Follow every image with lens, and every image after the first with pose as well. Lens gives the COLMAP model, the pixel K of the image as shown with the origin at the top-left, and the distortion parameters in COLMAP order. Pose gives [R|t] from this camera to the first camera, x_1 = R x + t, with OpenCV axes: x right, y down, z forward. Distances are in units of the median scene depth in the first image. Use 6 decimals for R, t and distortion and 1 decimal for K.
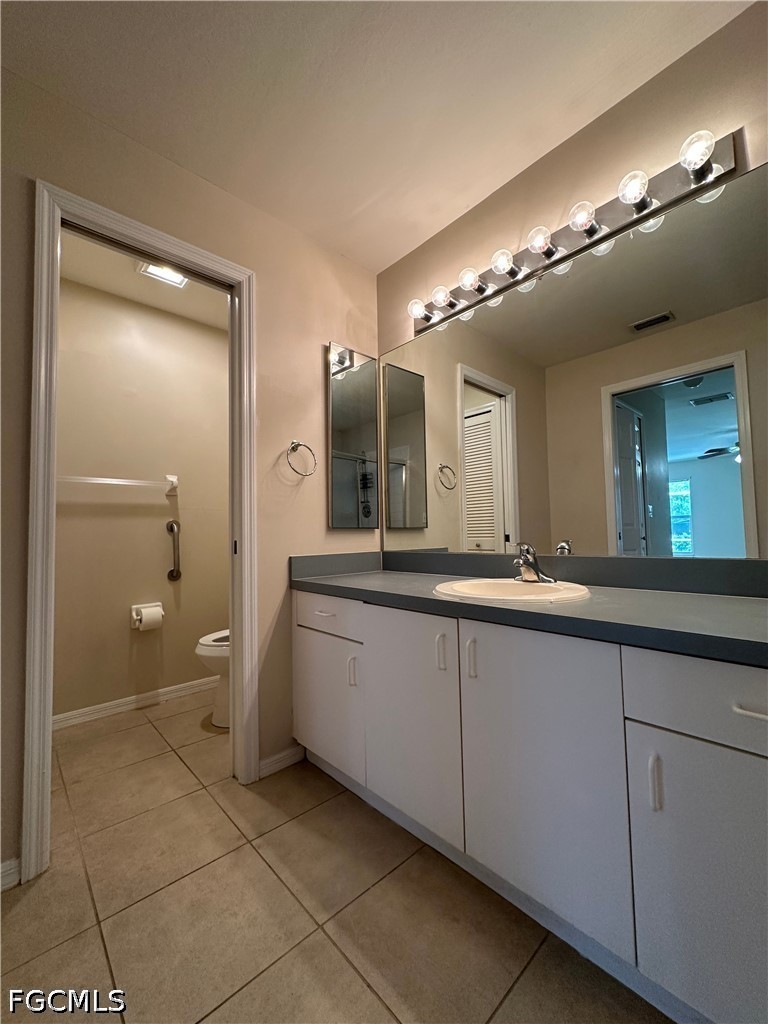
lens RADIAL K [[408.3, 0, 384.0], [0, 408.3, 512.0], [0, 0, 1]] dist [-0.005076, 0.001222]
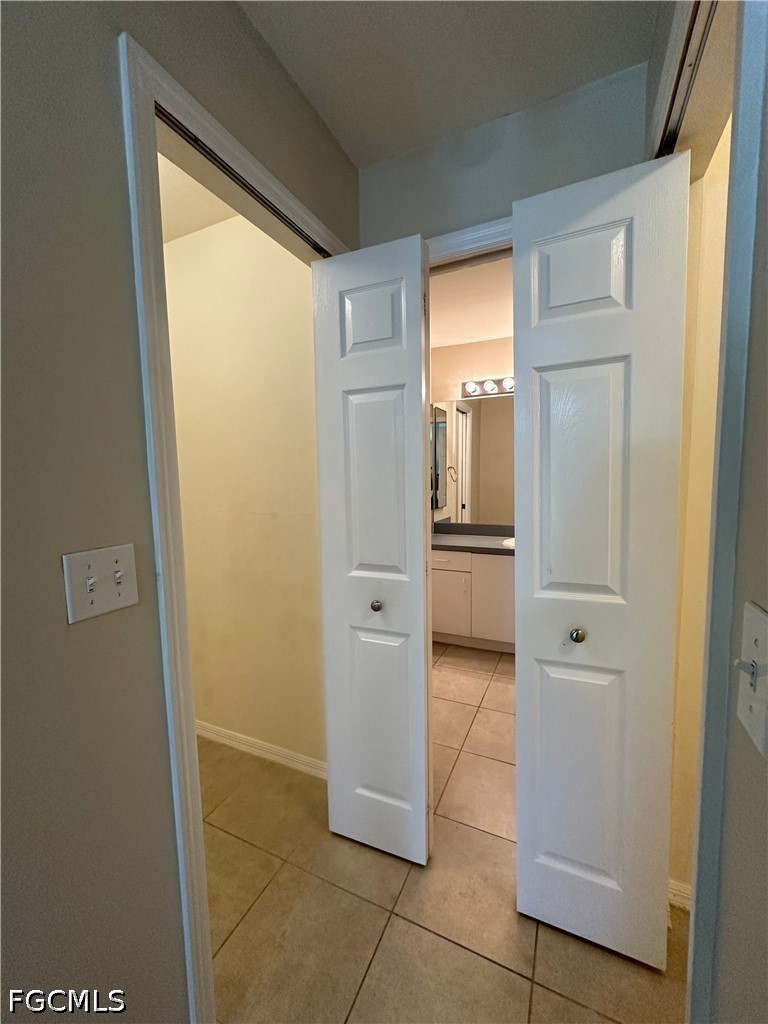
lens RADIAL K [[408.3, 0, 384.0], [0, 408.3, 512.0], [0, 0, 1]] dist [-0.005076, 0.001222]
pose [[0.925683, -0.027446, 0.377304, -0.803951], [-0.025511, 0.990565, 0.134646, -0.165437], [-0.377440, -0.134265, 0.916249, -0.458398]]
